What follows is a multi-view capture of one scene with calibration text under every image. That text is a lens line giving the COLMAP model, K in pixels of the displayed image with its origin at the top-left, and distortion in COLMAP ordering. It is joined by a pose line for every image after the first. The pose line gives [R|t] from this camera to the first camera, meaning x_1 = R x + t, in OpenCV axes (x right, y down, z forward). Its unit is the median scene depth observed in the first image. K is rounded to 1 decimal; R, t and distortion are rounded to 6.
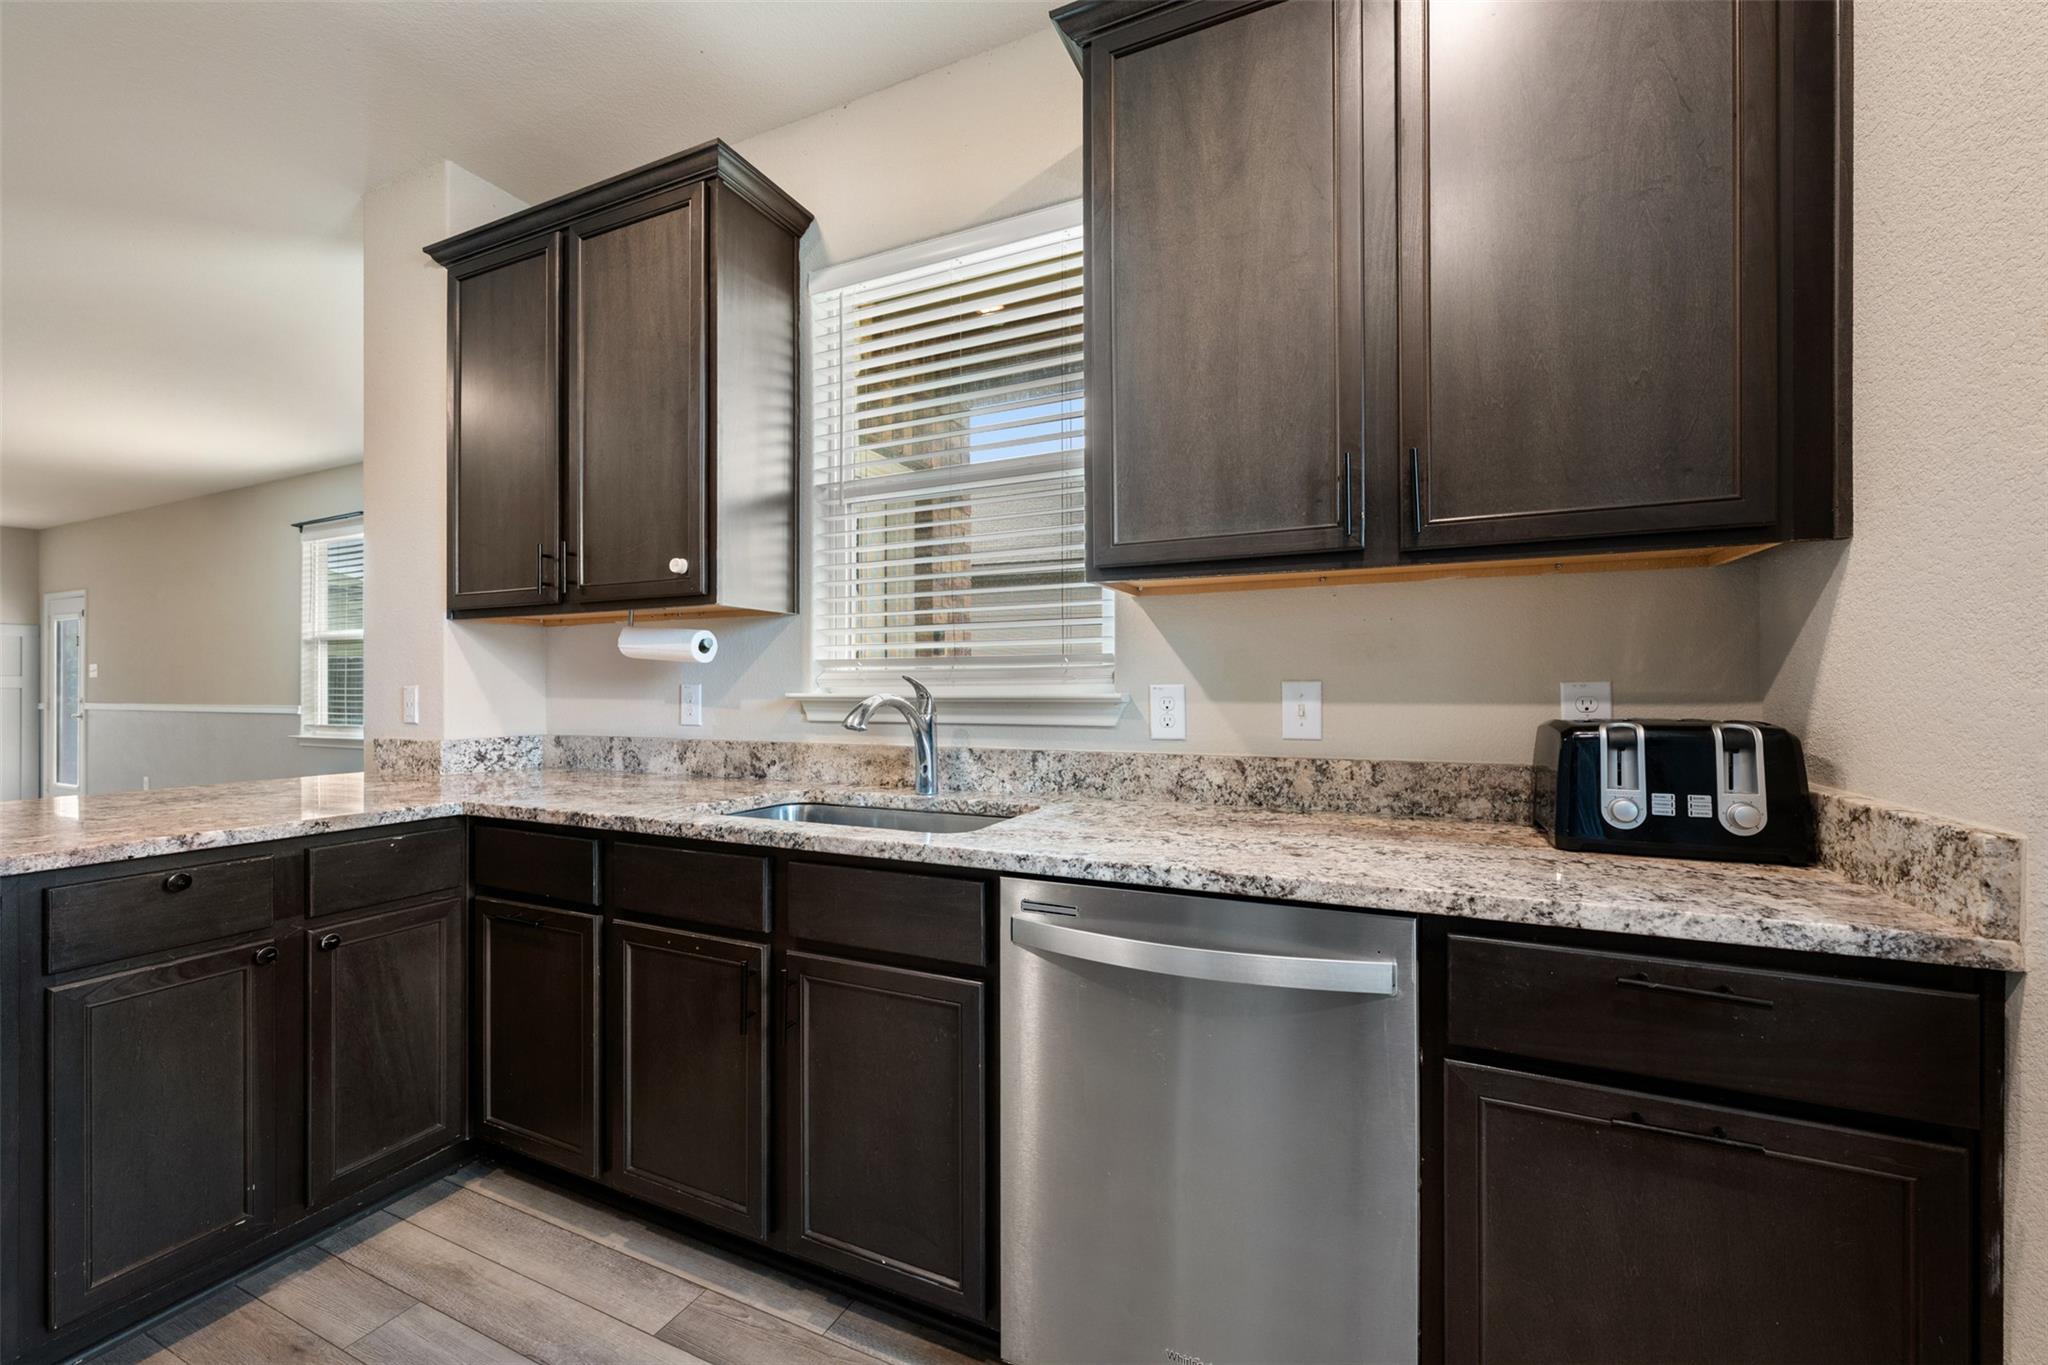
lens RADIAL K [[812.0, 0, 1018.5], [0, 812.0, 685.3], [0, 0, 1]] dist [-0.002750, -0.000206]
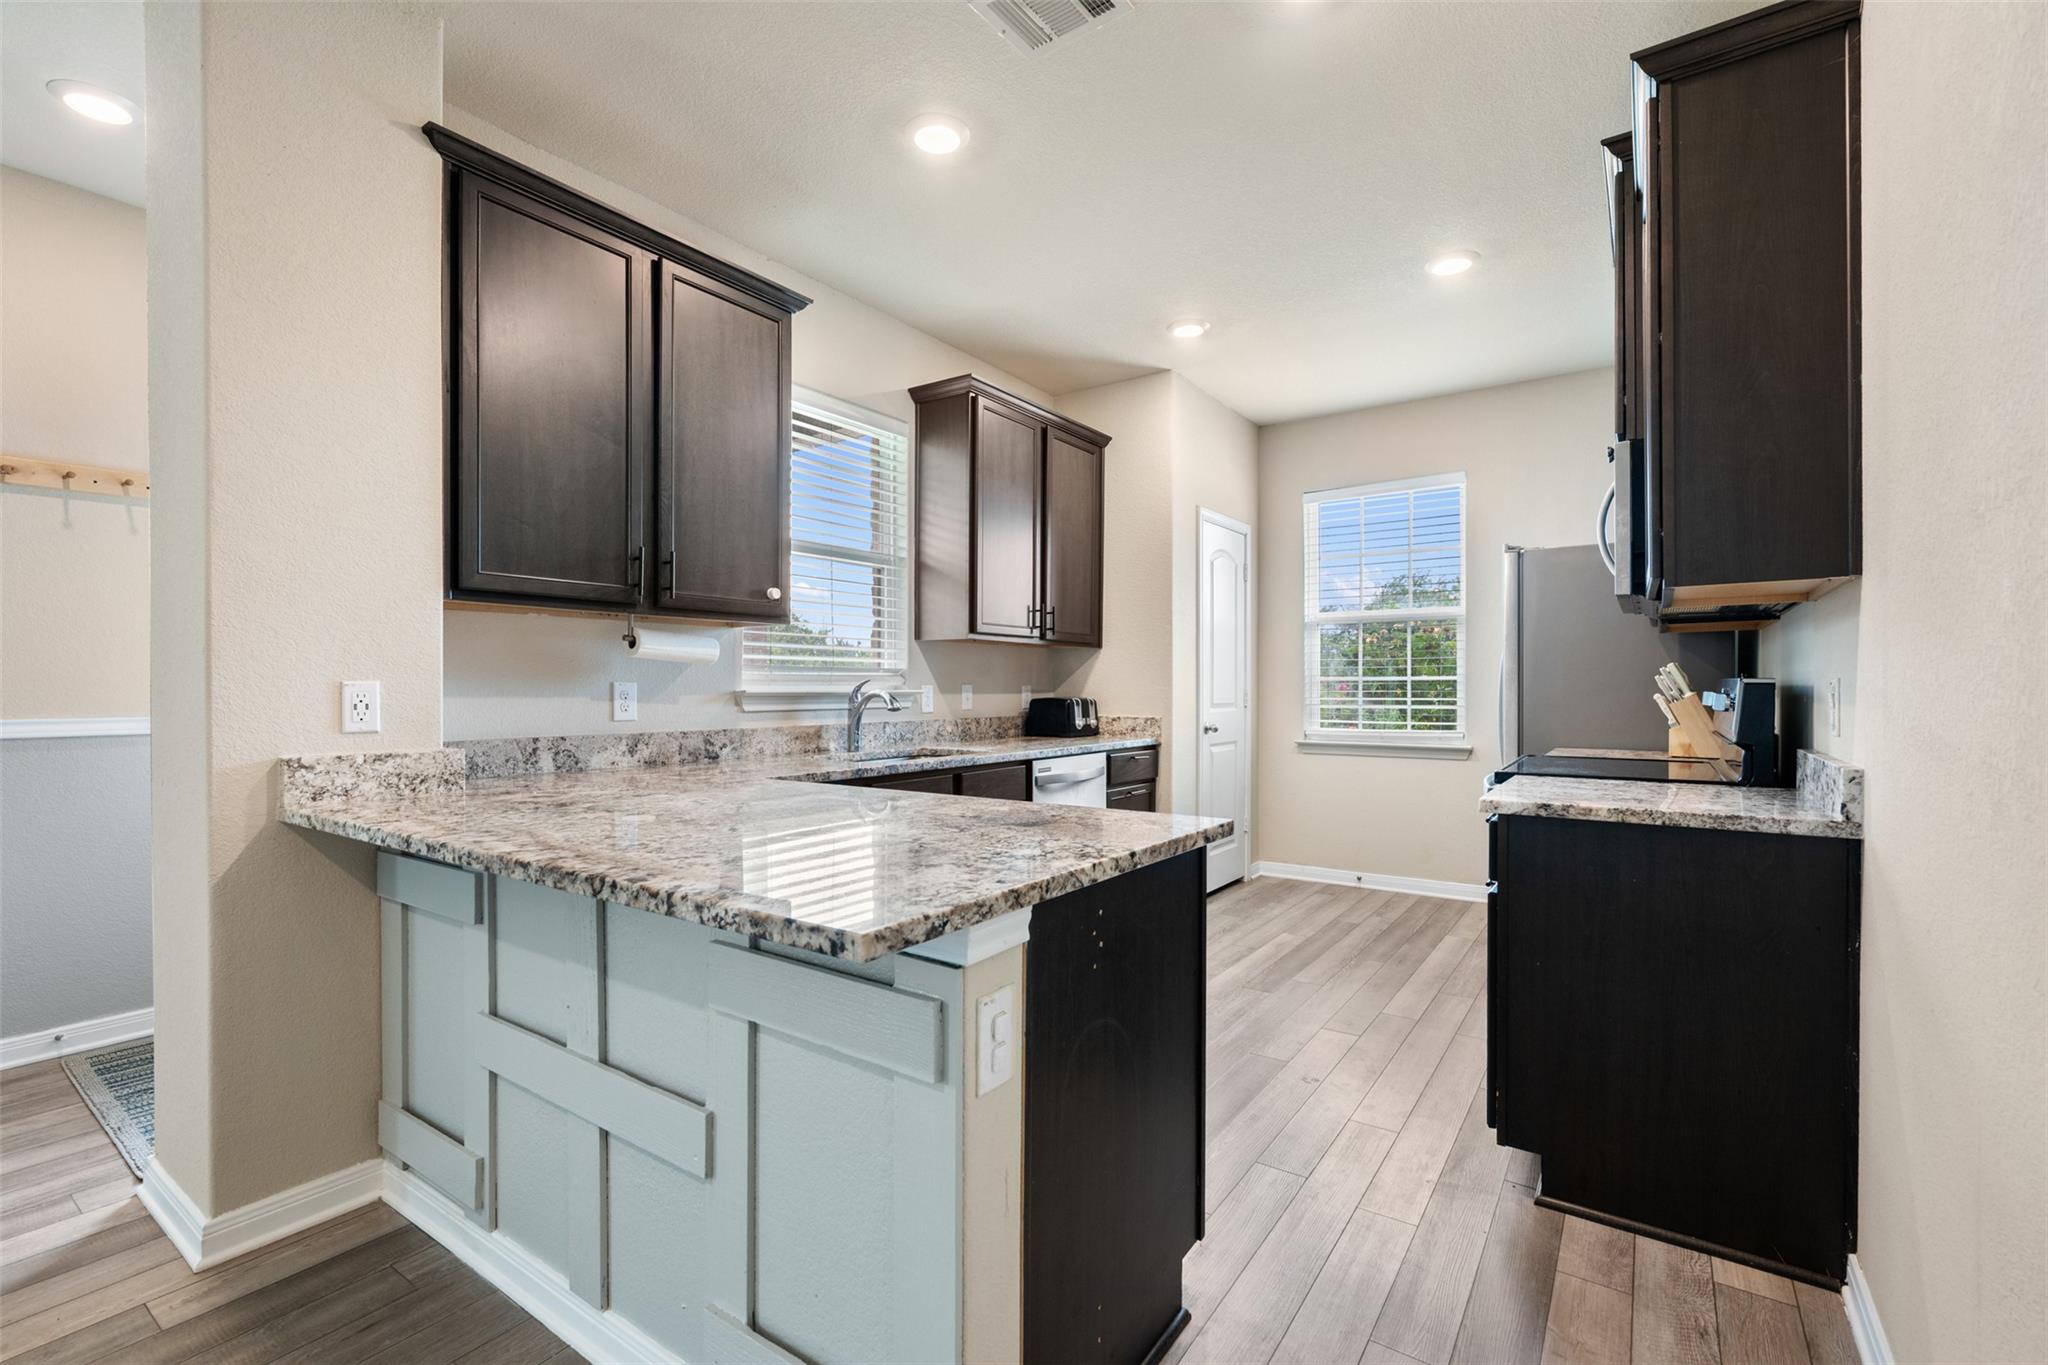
lens RADIAL K [[899.4, 0, 1028.6], [0, 899.4, 686.9], [0, 0, 1]] dist [-0.001357, -0.000022]
pose [[0.172392, 0.002795, 0.985024, -1.976381], [-0.006064, 0.999980, -0.001776, 0.005399], [-0.985010, -0.005667, 0.172406, 0.372782]]
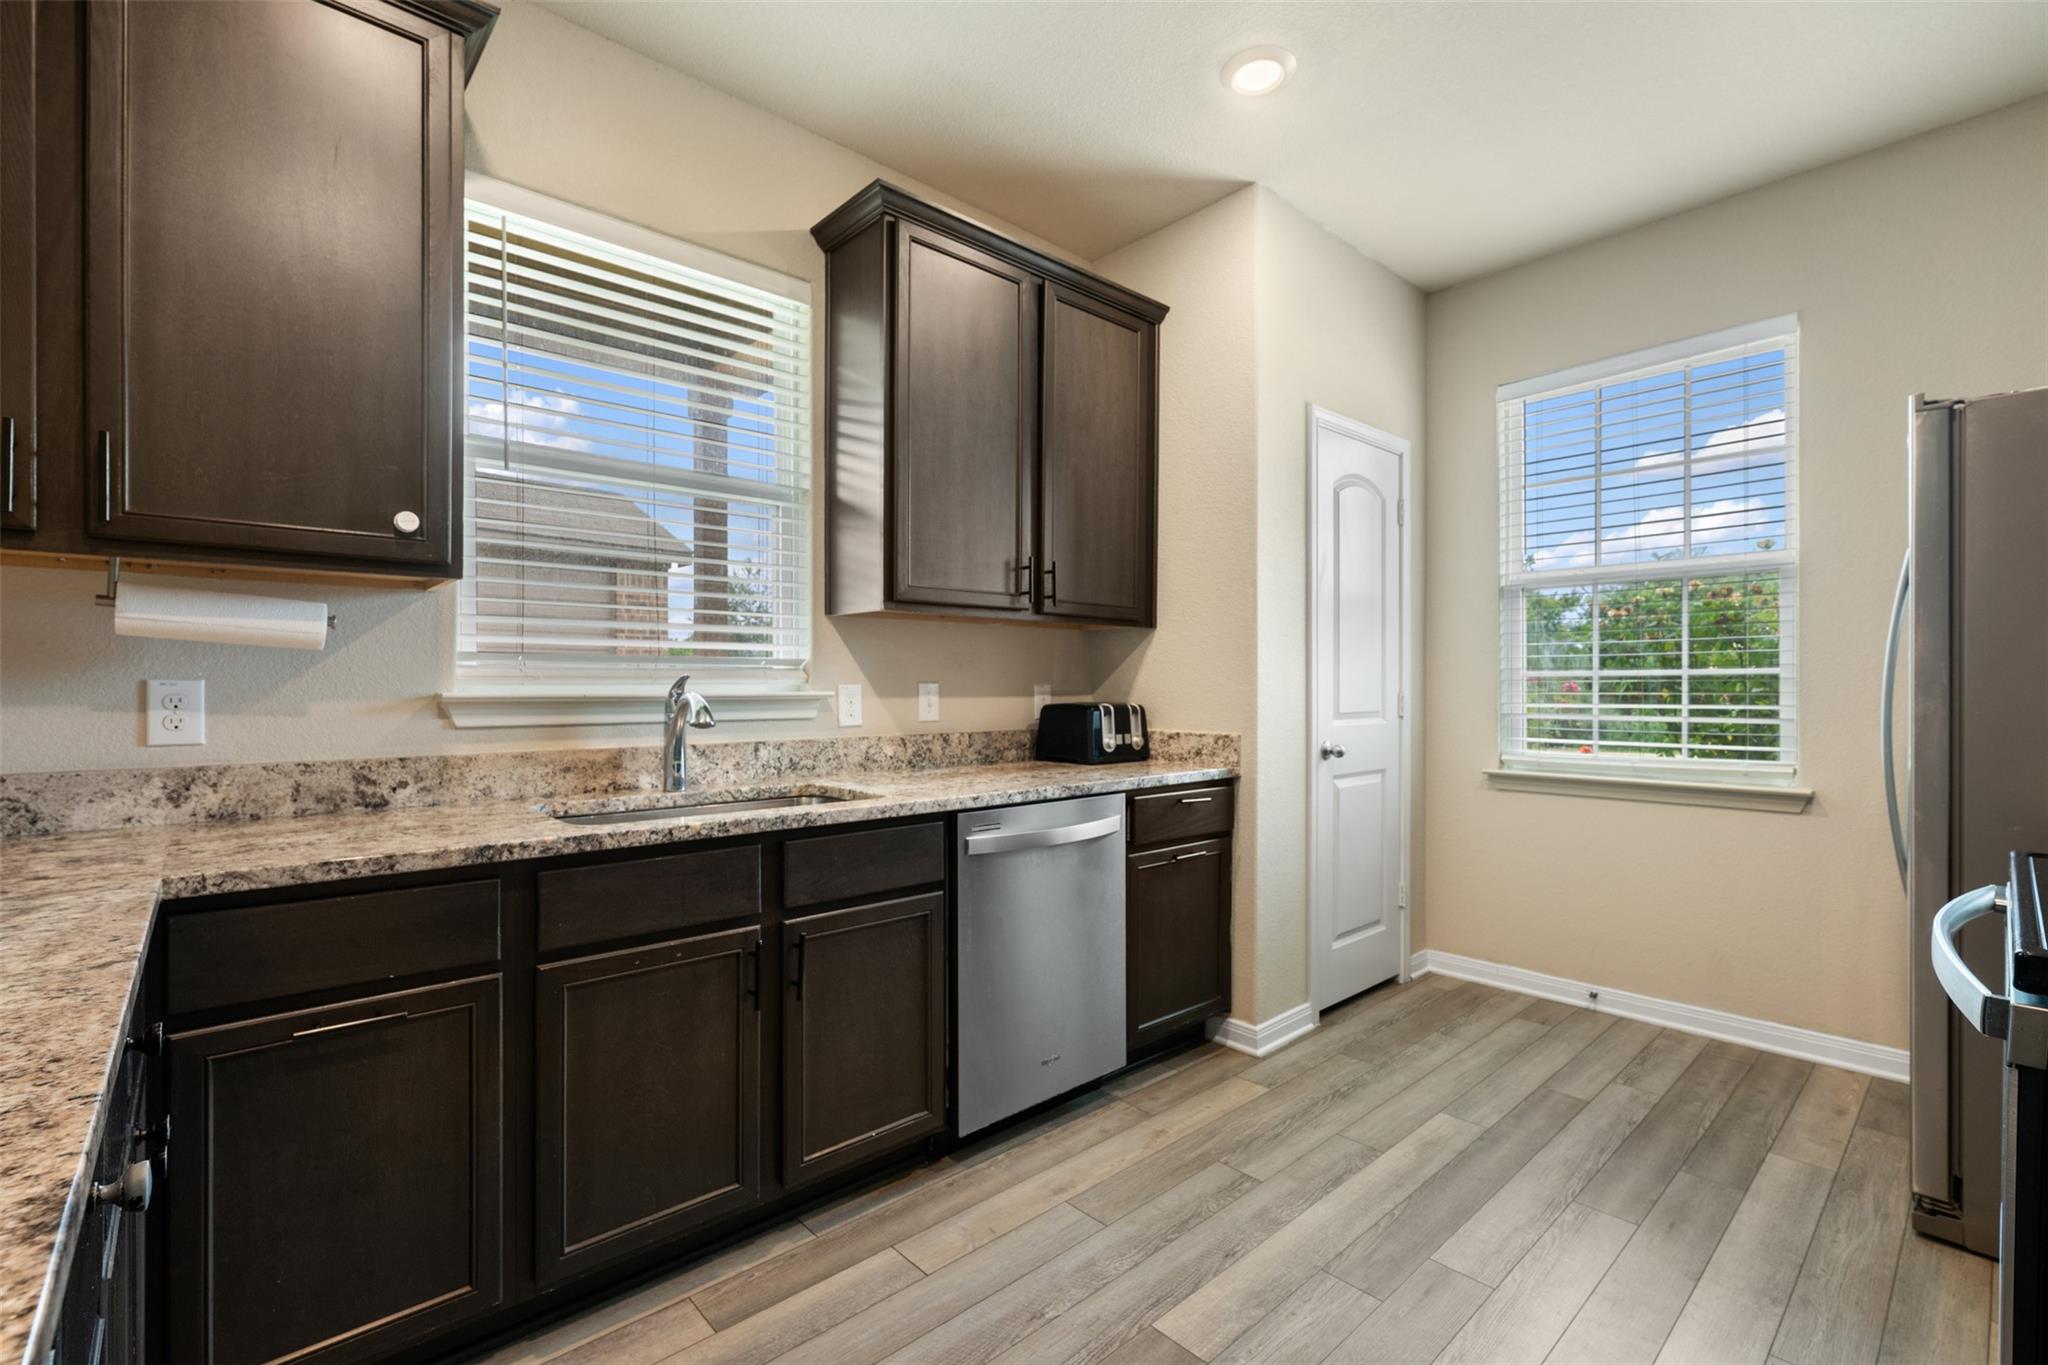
lens RADIAL K [[898.4, 0, 1024.0], [0, 898.4, 682.5], [0, 0, 1]] dist [-0.000568, 0.000109]
pose [[0.390806, 0.006268, 0.920452, -1.055133], [-0.005852, 0.999974, -0.004325, 0.000314], [-0.920455, -0.003696, 0.390832, 0.172468]]
